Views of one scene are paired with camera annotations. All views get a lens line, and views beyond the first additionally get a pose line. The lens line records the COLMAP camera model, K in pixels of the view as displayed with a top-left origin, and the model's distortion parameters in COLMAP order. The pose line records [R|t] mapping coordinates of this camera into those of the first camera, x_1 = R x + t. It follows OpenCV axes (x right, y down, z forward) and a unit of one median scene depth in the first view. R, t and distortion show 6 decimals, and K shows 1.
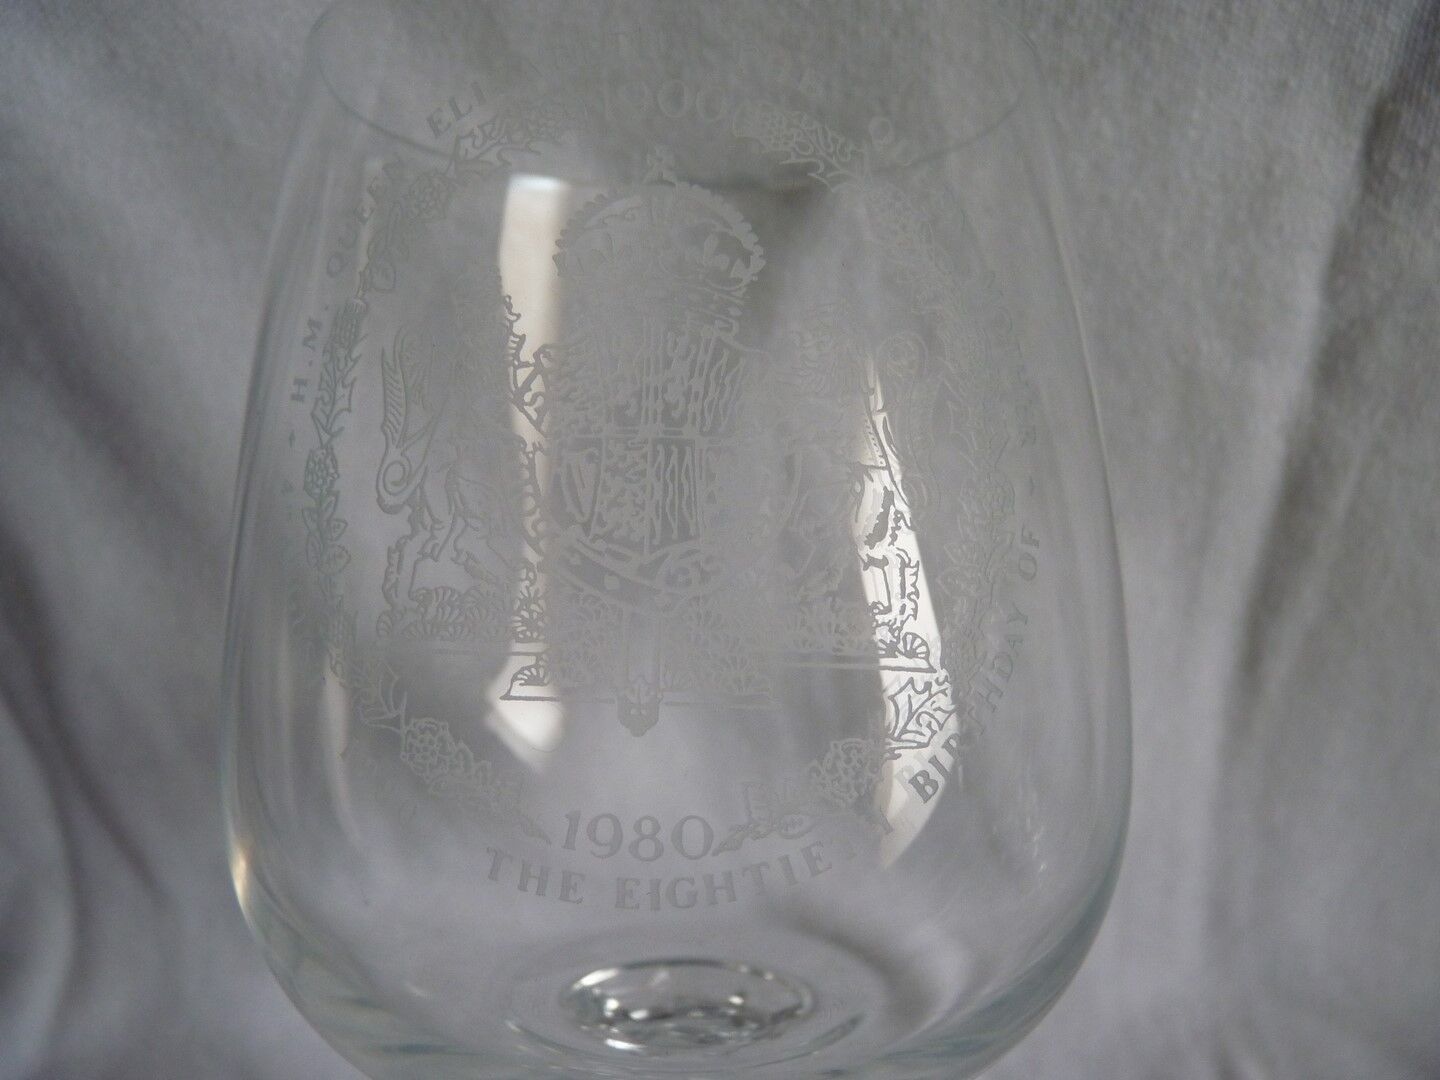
lens RADIAL K [[1196.2, 0, 720.0], [0, 1196.2, 540.0], [0, 0, 1]] dist [-0.066832, -0.008939]
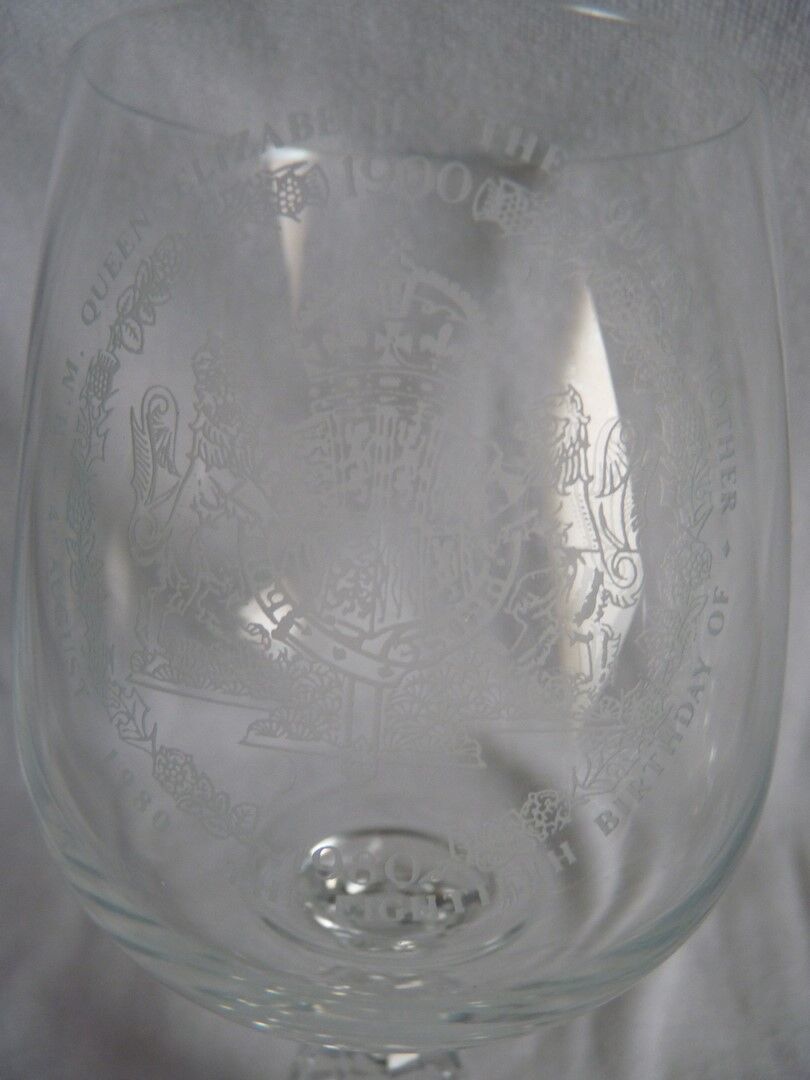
lens RADIAL K [[897.1, 0, 405.0], [0, 897.1, 540.0], [0, 0, 1]] dist [-0.066832, -0.008939]
pose [[0.998438, 0.048668, -0.027450, -0.012412], [-0.041984, 0.977606, 0.206213, -0.227749], [0.036871, -0.204738, 0.978122, 0.212630]]
